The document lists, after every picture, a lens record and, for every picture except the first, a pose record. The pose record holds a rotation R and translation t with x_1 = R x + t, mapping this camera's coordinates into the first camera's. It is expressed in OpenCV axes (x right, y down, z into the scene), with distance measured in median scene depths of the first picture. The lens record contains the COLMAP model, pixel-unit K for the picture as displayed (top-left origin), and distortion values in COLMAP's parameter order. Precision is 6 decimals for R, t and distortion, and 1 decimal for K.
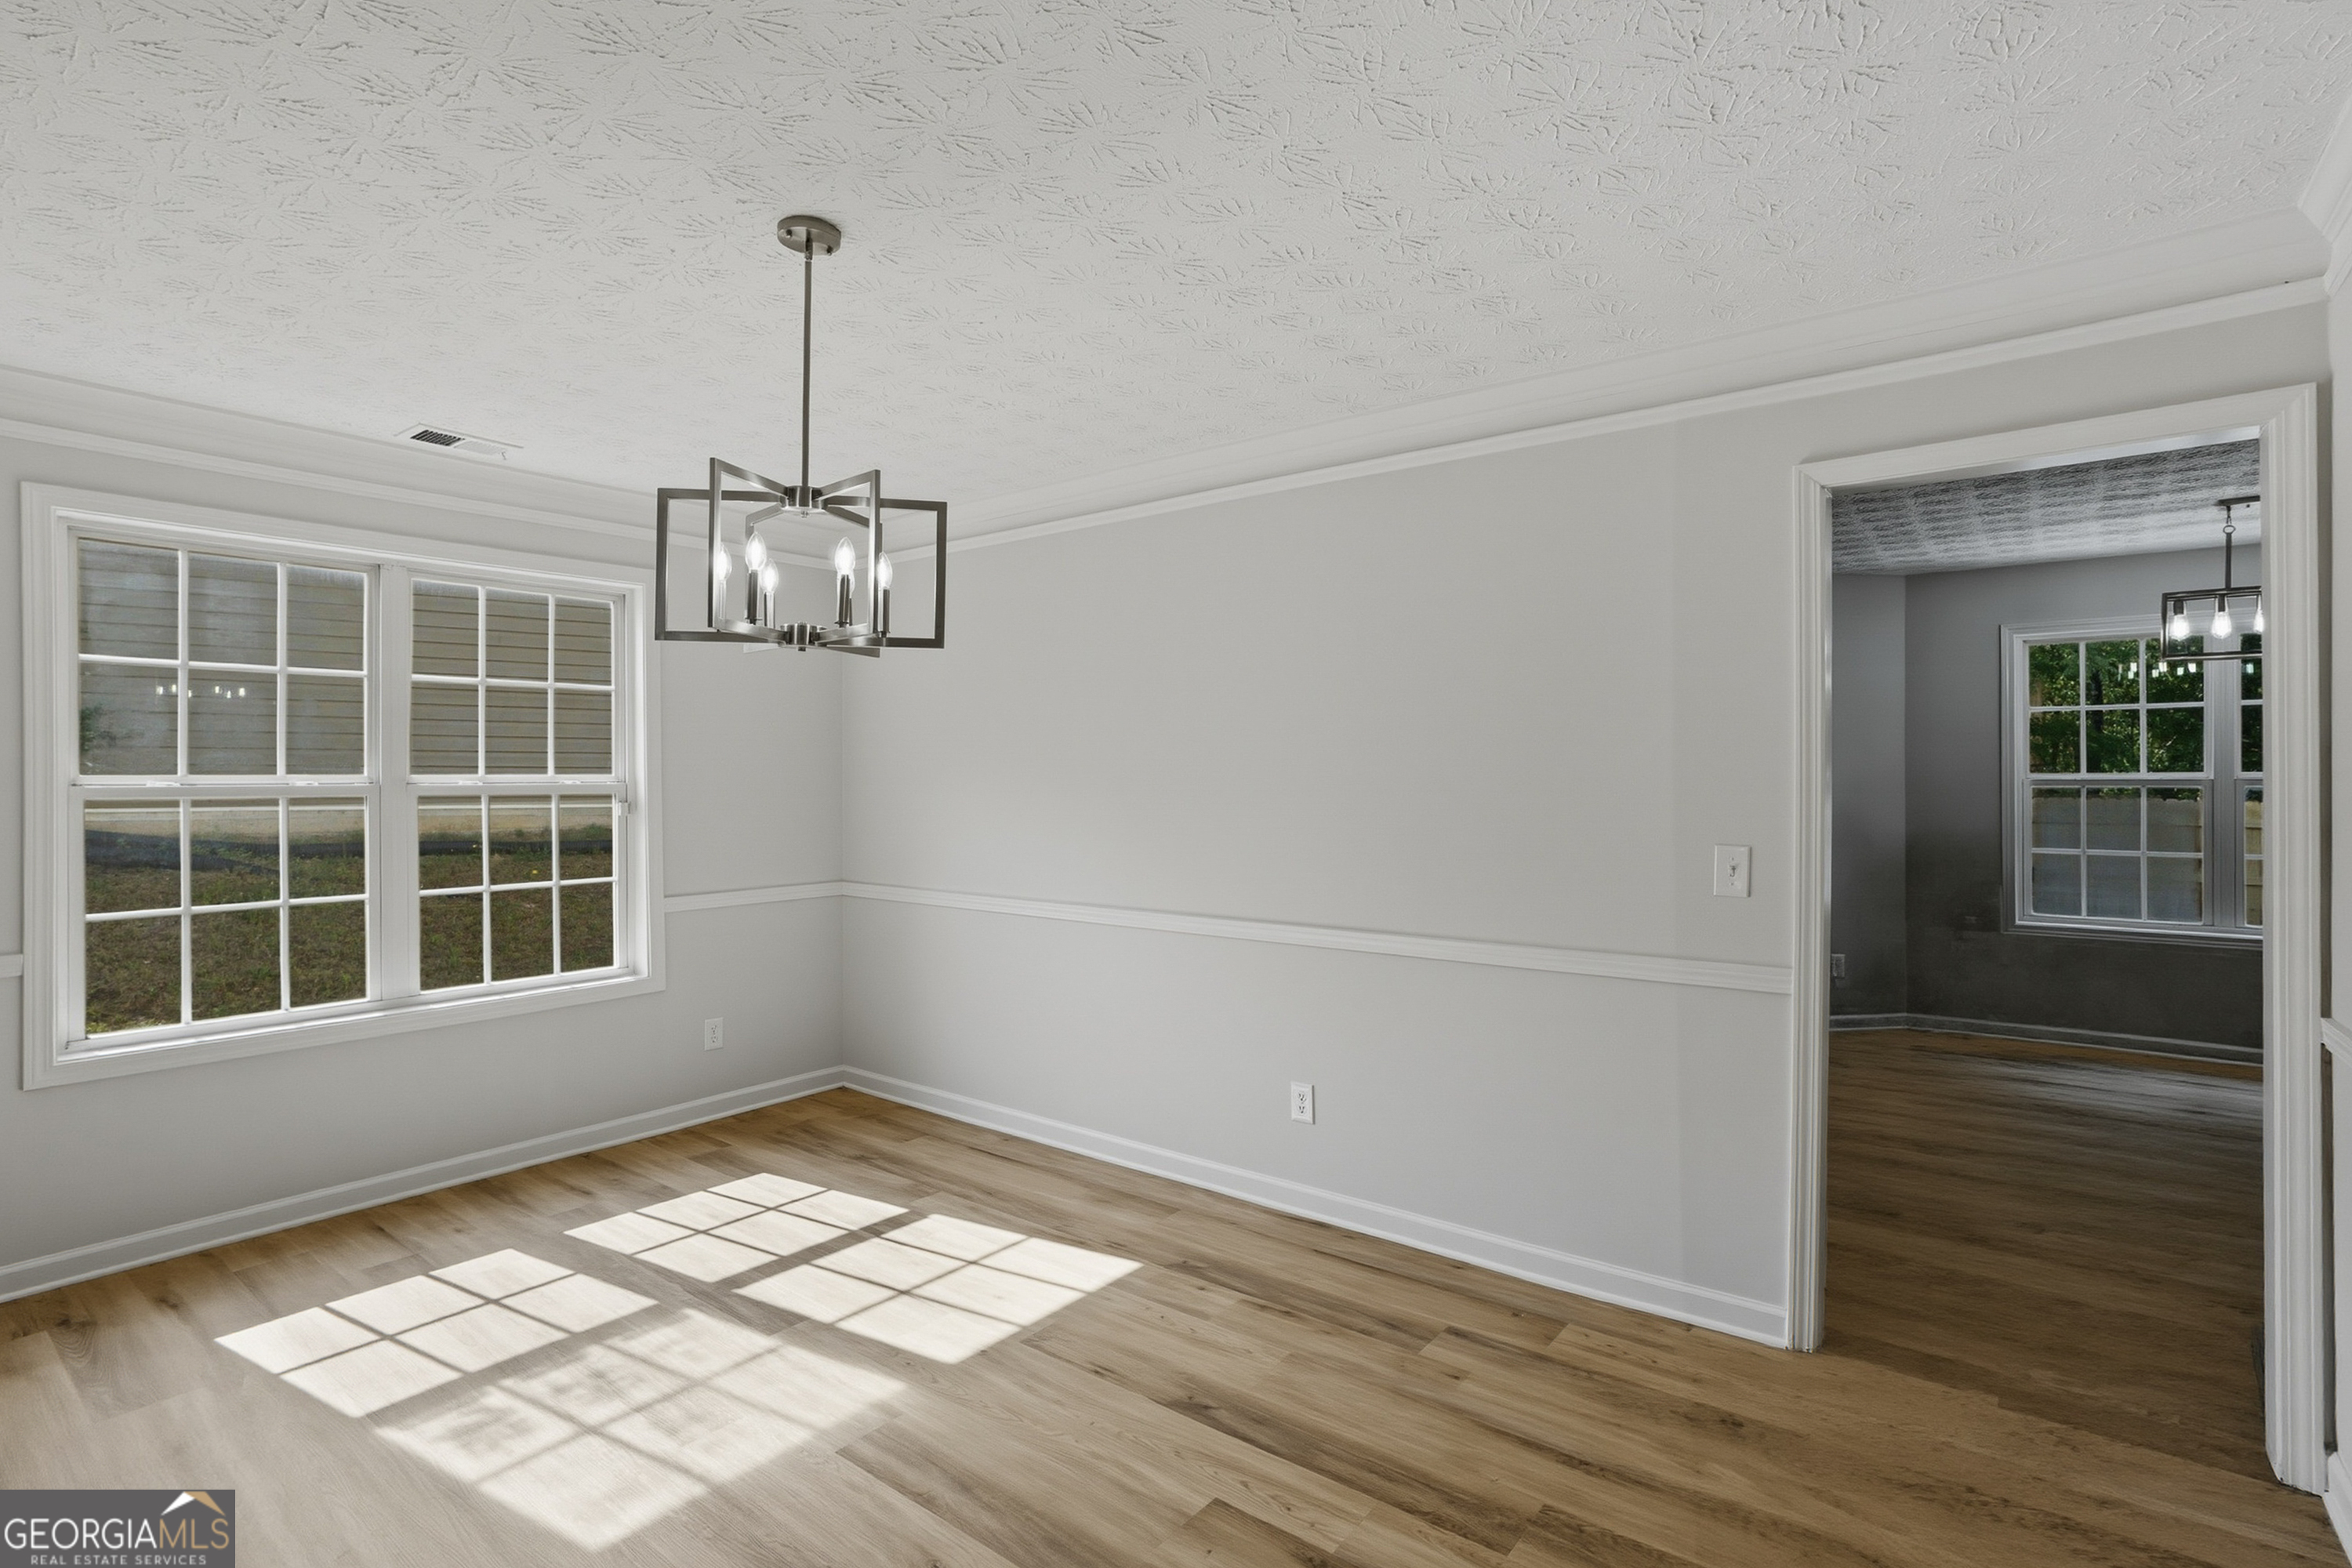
lens RADIAL K [[1133.1, 0, 1167.0], [0, 1133.1, 771.8], [0, 0, 1]] dist [-0.051731, 0.006734]
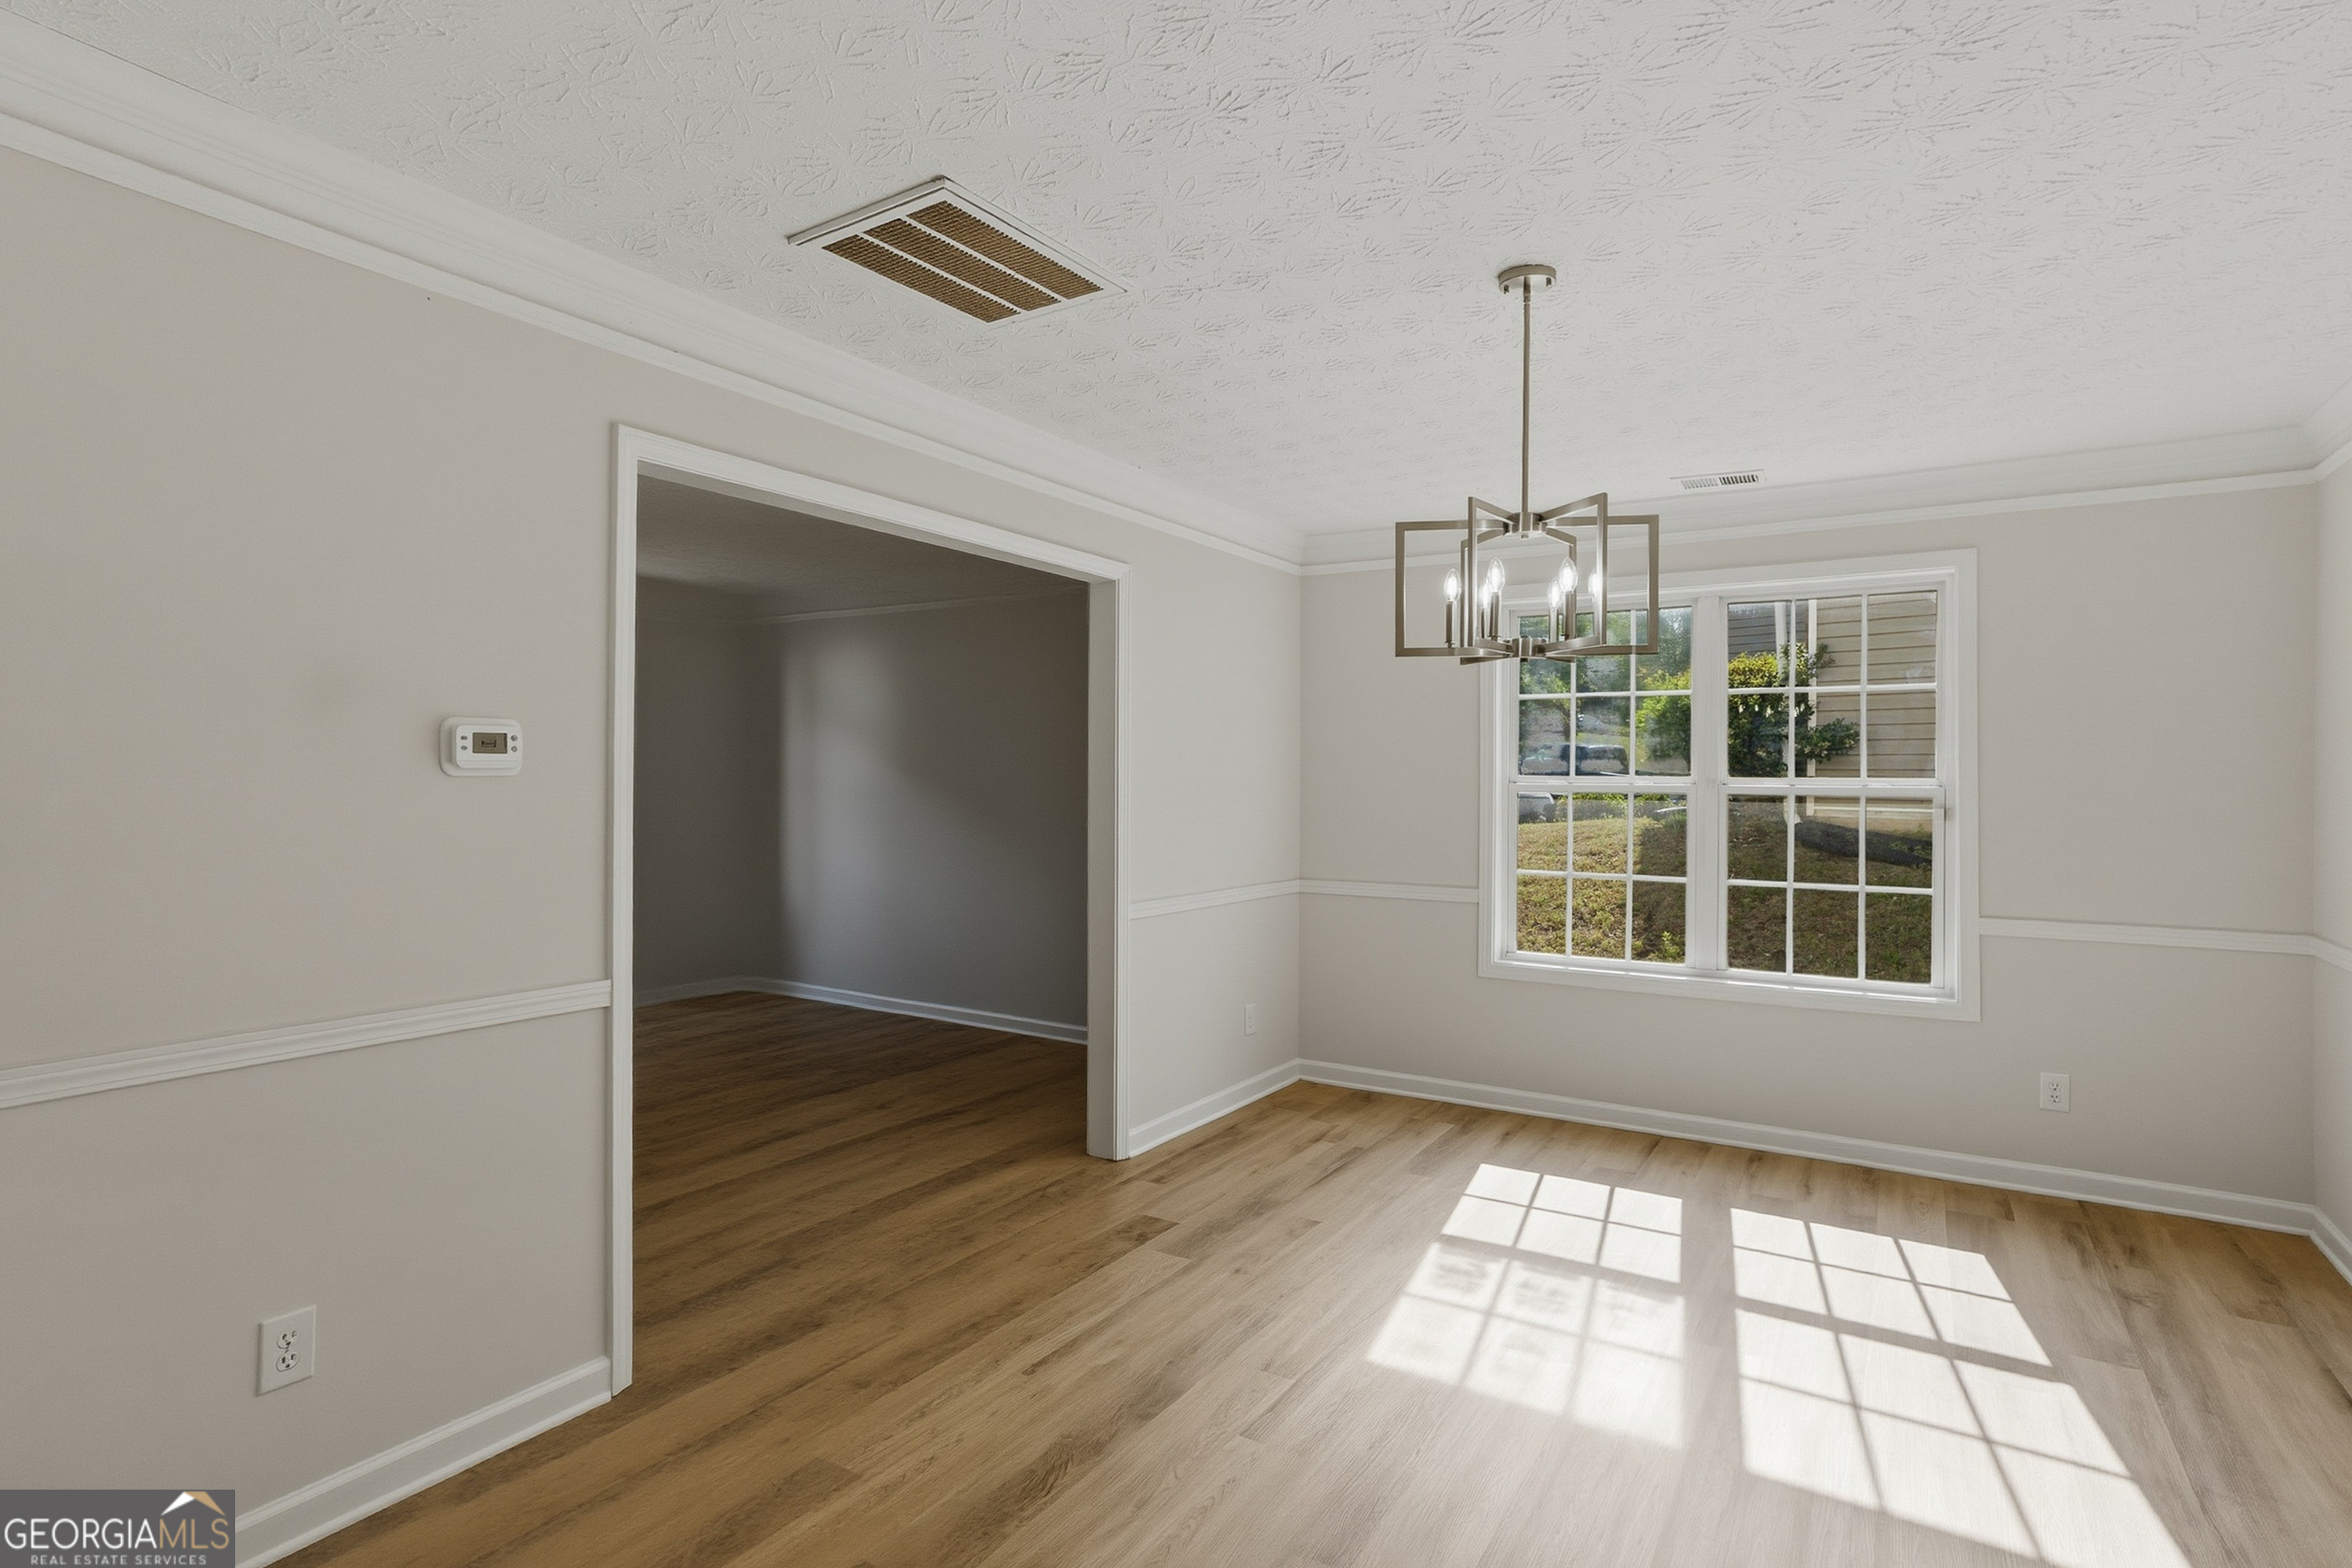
lens RADIAL K [[1133.1, 0, 1182.9], [0, 1133.1, 780.7], [0, 0, 1]] dist [-0.051731, 0.006734]
pose [[0.059630, 0.007697, -0.998191, 0.444033], [-0.000086, 0.999970, 0.007705, -0.003218], [0.998221, -0.000373, 0.059629, 0.373348]]
